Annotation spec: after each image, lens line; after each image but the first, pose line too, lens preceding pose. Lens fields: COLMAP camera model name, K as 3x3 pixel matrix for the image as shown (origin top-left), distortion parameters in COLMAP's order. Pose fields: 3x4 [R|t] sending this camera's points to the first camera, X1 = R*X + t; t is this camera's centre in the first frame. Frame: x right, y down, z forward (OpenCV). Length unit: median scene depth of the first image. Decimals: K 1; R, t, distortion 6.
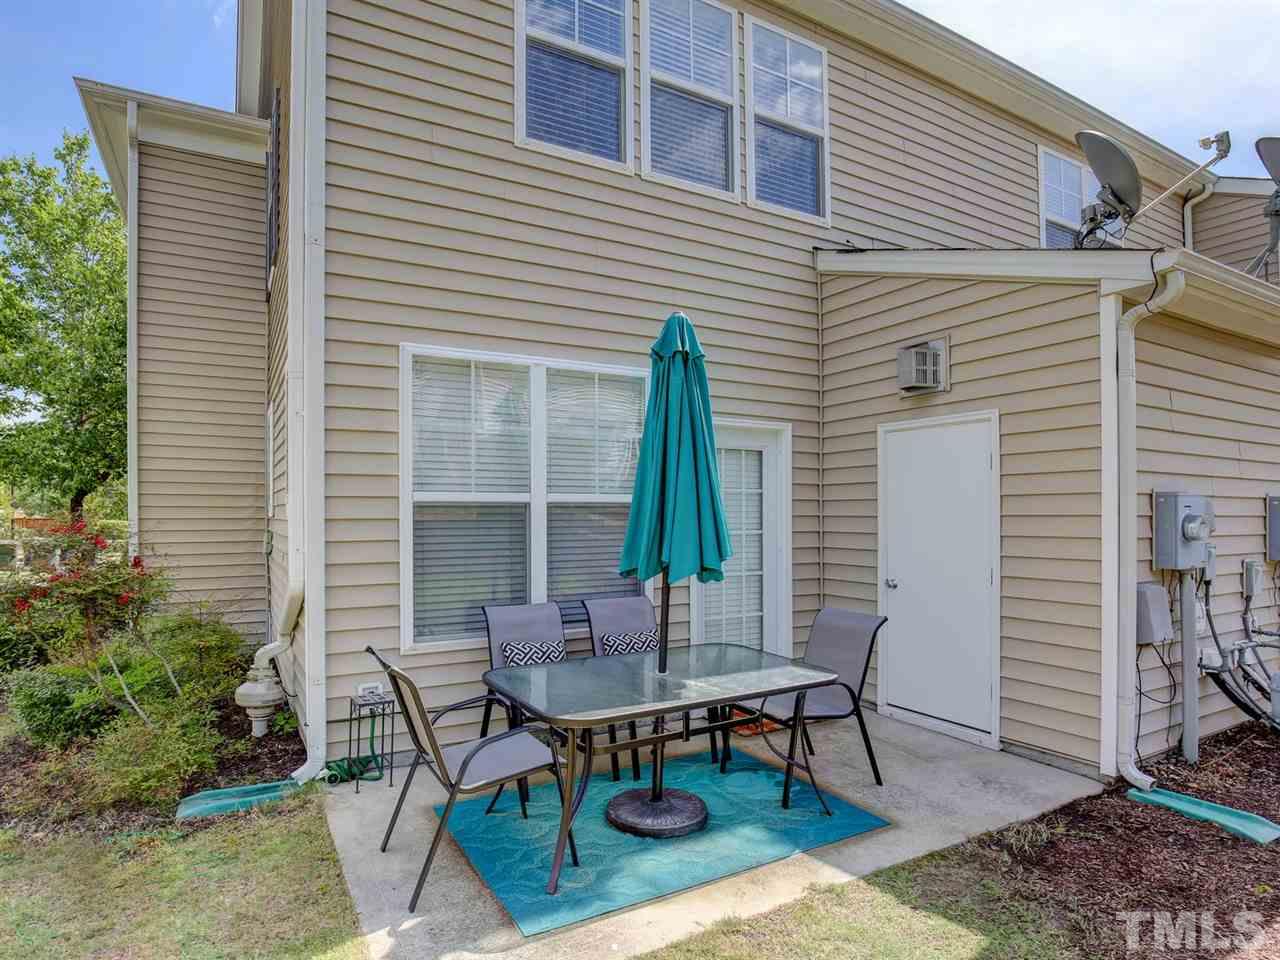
lens RADIAL K [[667.7, 0, 643.6], [0, 667.7, 488.9], [0, 0, 1]] dist [-0.020125, -0.000127]
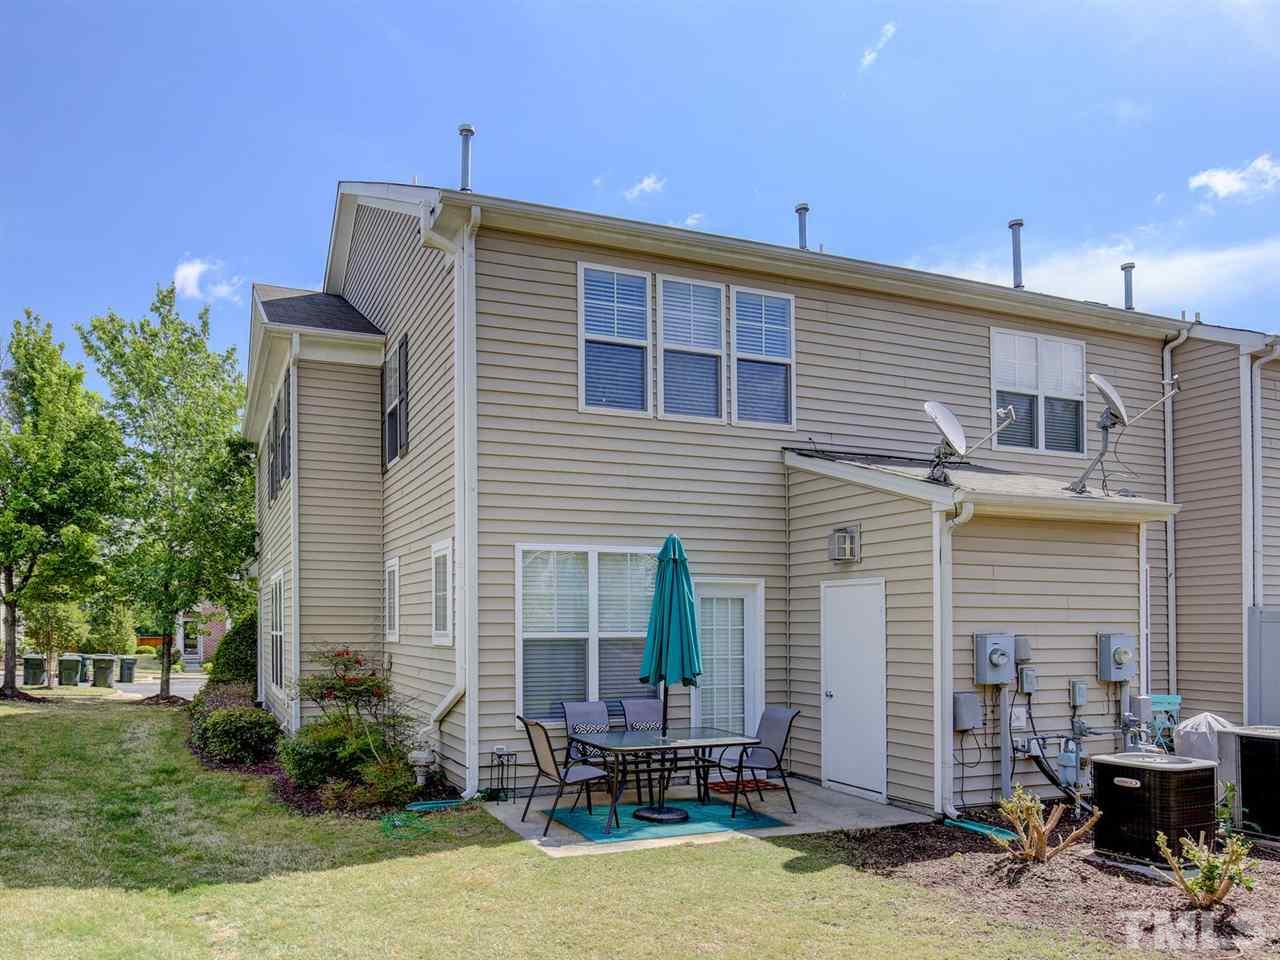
lens RADIAL K [[639.3, 0, 617.9], [0, 639.3, 479.1], [0, 0, 1]] dist [-0.004835, -0.000223]
pose [[0.995845, -0.017338, -0.089404, 0.049189], [-0.000639, 0.980356, -0.197235, -0.052479], [0.091067, 0.196472, 0.976271, -0.601915]]
